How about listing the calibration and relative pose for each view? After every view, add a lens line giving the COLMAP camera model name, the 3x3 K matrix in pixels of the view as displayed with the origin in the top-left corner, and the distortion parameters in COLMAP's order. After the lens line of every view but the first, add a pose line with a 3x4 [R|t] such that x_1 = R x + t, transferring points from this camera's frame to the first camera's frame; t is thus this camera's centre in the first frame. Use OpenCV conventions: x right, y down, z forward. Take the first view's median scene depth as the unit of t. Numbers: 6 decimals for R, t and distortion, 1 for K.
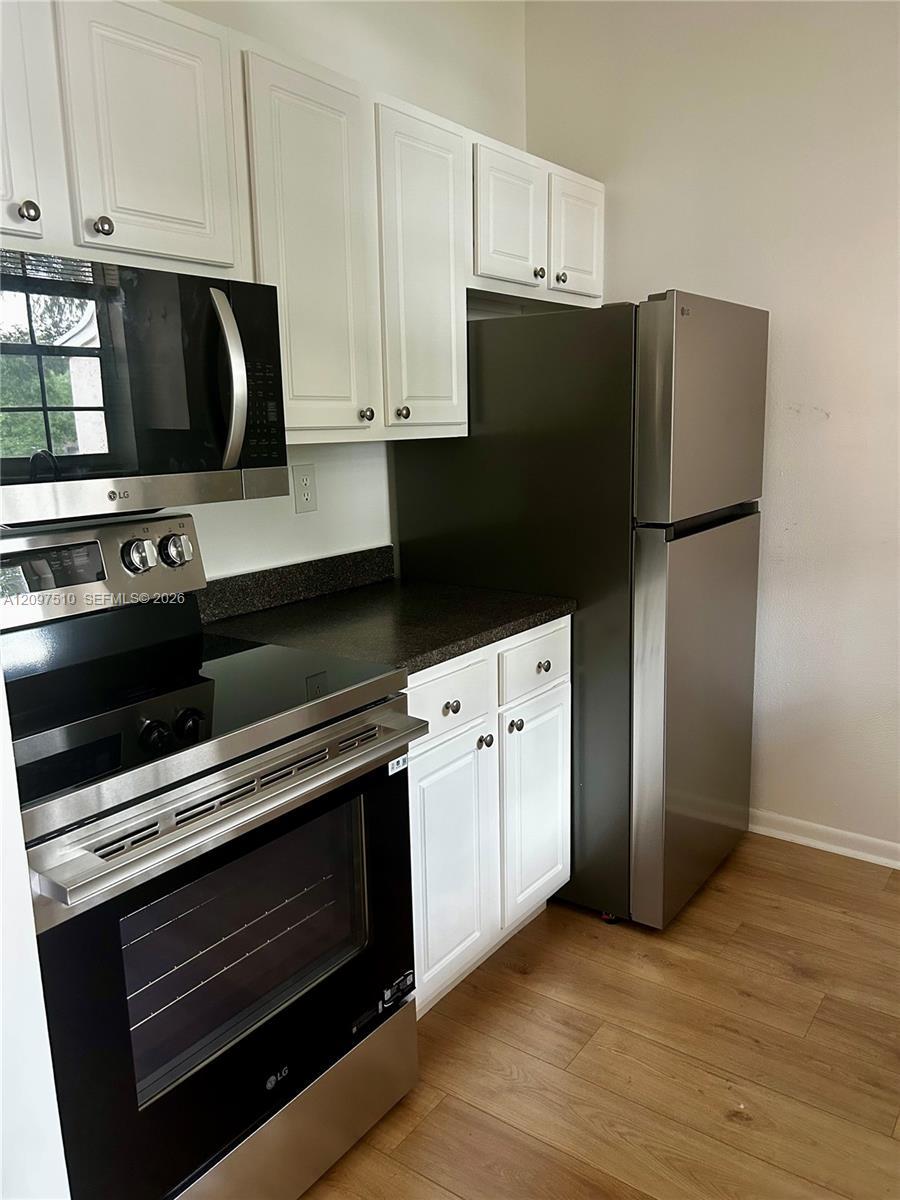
lens RADIAL K [[909.0, 0, 468.6], [0, 909.0, 608.6], [0, 0, 1]] dist [0.057871, -0.069144]
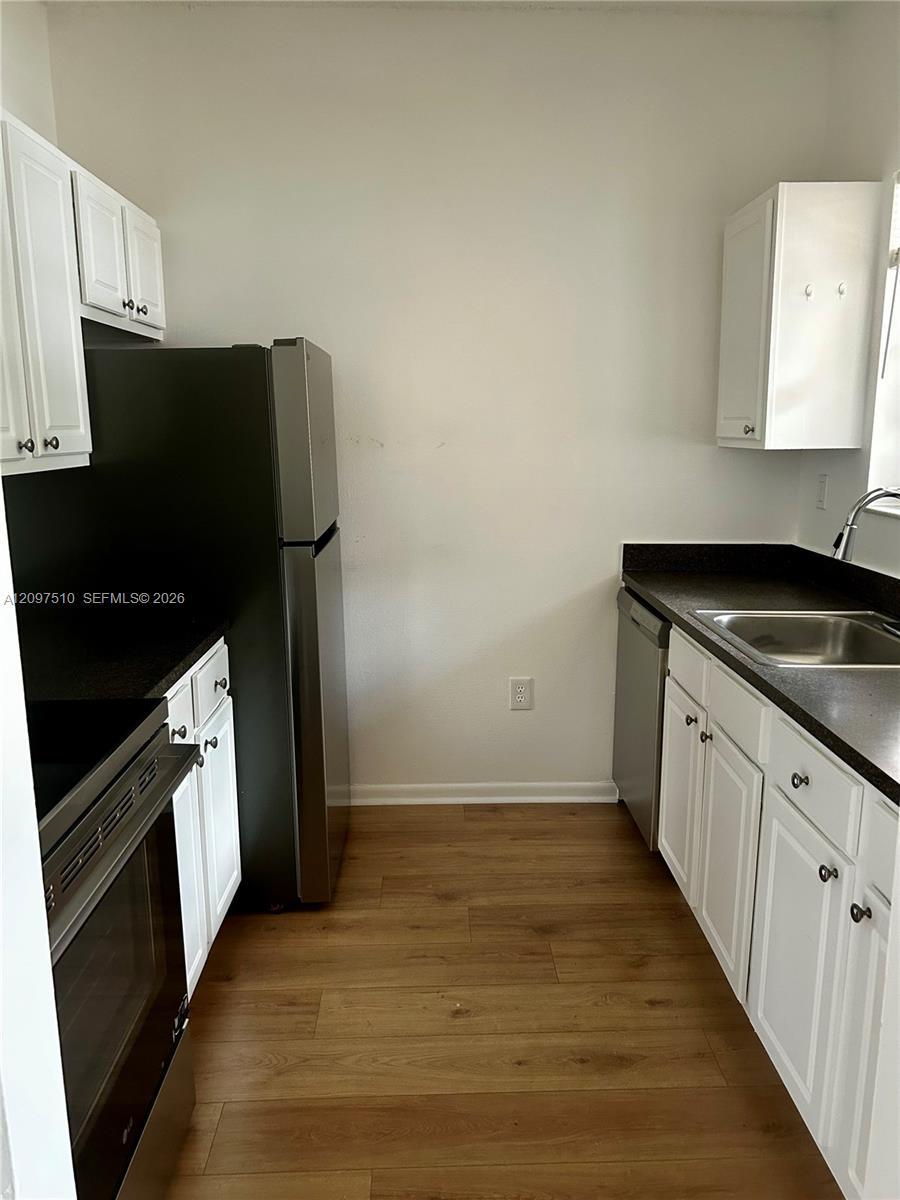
lens RADIAL K [[909.0, 0, 468.6], [0, 909.0, 608.6], [0, 0, 1]] dist [0.057871, -0.069144]
pose [[0.793542, -0.108871, 0.598697, -0.305314], [0.120787, 0.992469, 0.020381, -0.009095], [-0.596407, 0.056142, 0.800716, -0.020185]]
